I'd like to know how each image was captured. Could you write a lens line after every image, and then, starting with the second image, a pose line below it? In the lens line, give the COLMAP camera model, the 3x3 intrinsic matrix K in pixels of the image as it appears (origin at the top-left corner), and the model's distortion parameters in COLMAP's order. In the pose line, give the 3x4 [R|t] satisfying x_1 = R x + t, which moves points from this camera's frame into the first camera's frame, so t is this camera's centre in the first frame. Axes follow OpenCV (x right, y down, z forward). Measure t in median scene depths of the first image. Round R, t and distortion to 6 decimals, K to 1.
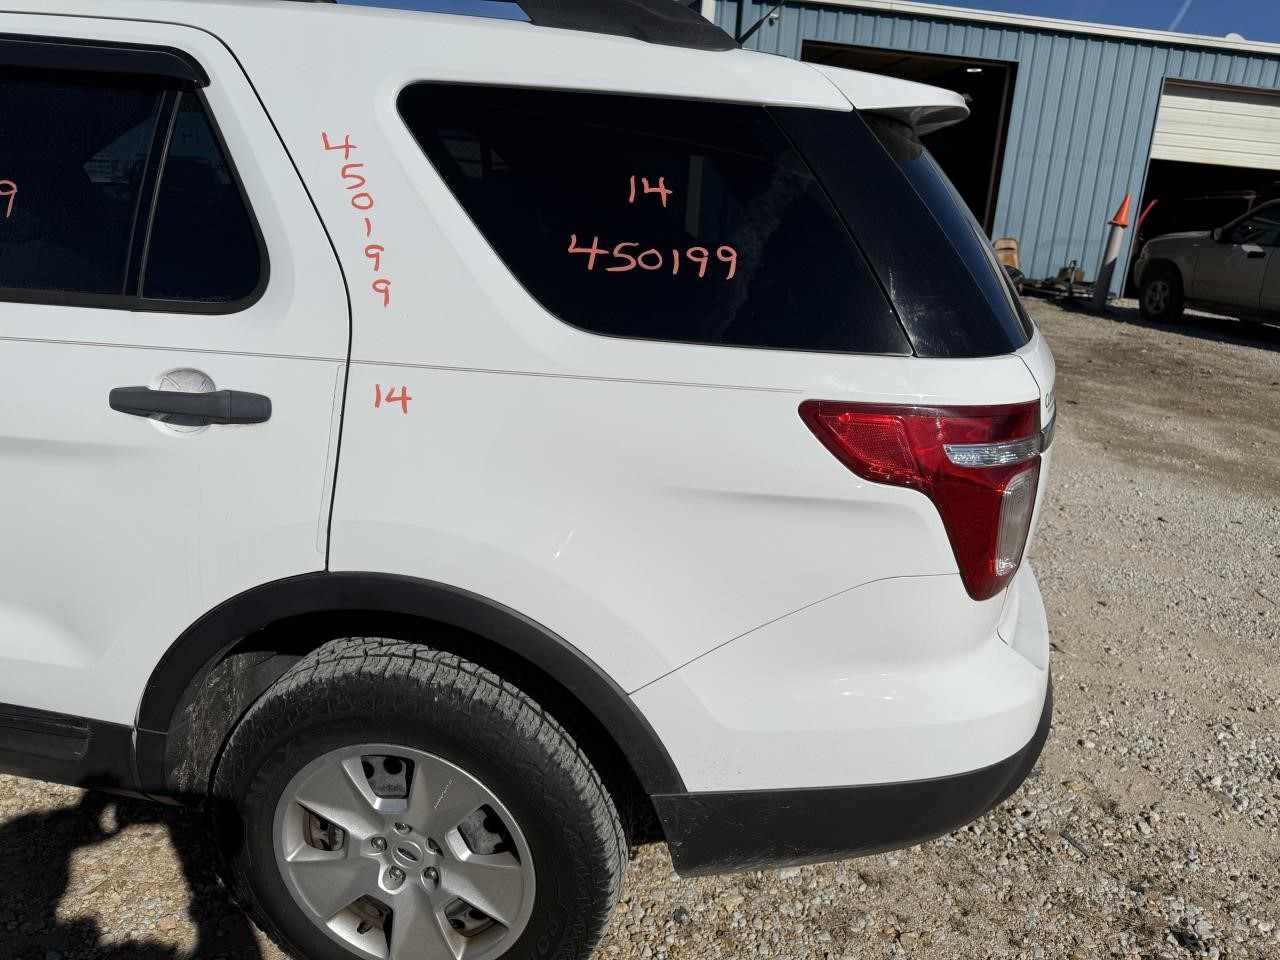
lens RADIAL K [[946.7, 0, 640.0], [0, 946.7, 480.0], [0, 0, 1]] dist [-0.007806, -0.002444]
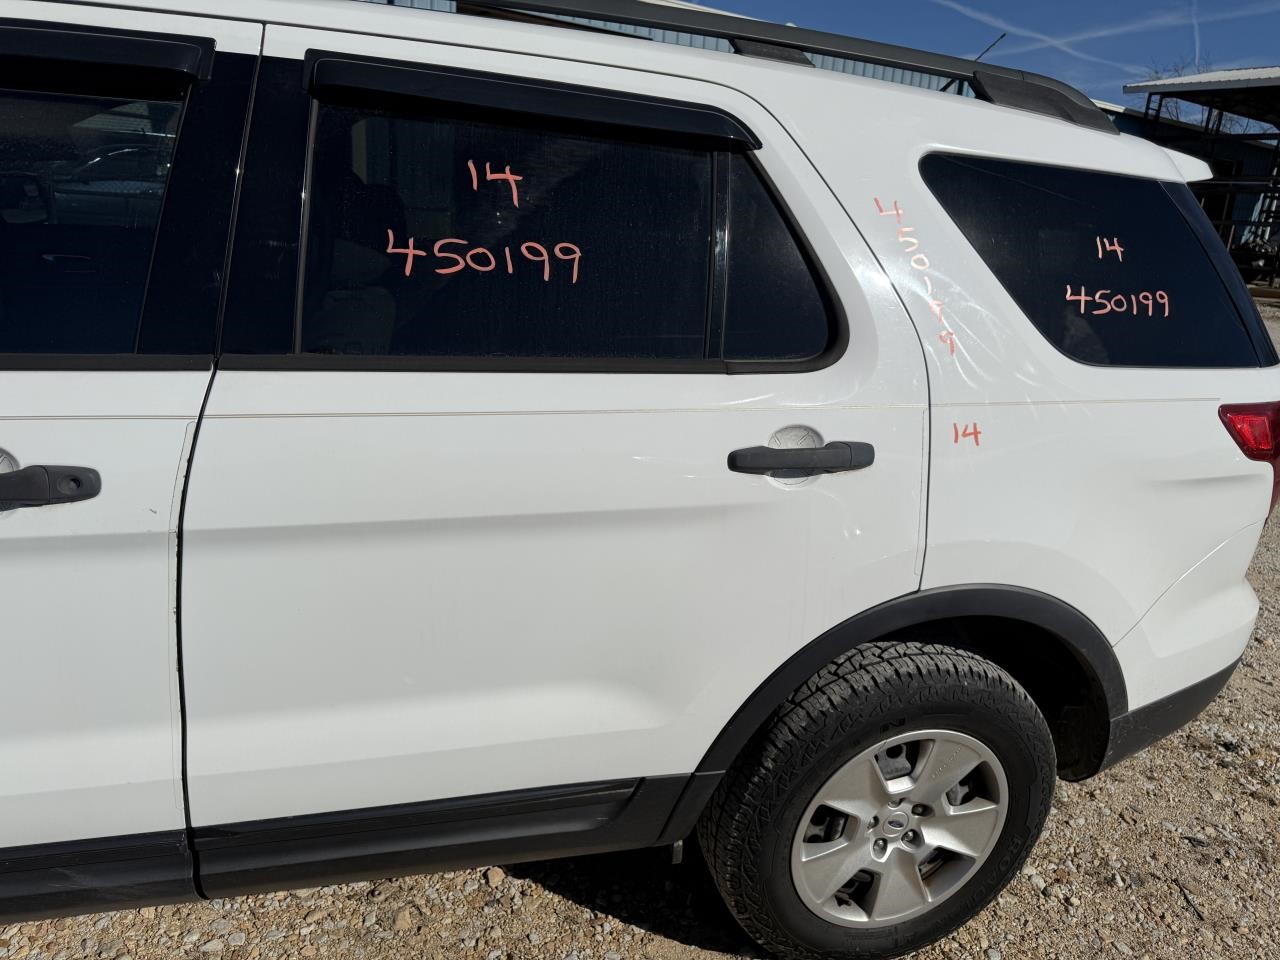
lens RADIAL K [[897.7, 0, 636.3], [0, 897.7, 498.3], [0, 0, 1]] dist [-0.004335, -0.004582]
pose [[0.912554, -0.128754, 0.388159, -1.036324], [0.108024, 0.991325, 0.074865, -0.130110], [-0.394431, -0.026388, 0.918547, 0.145949]]
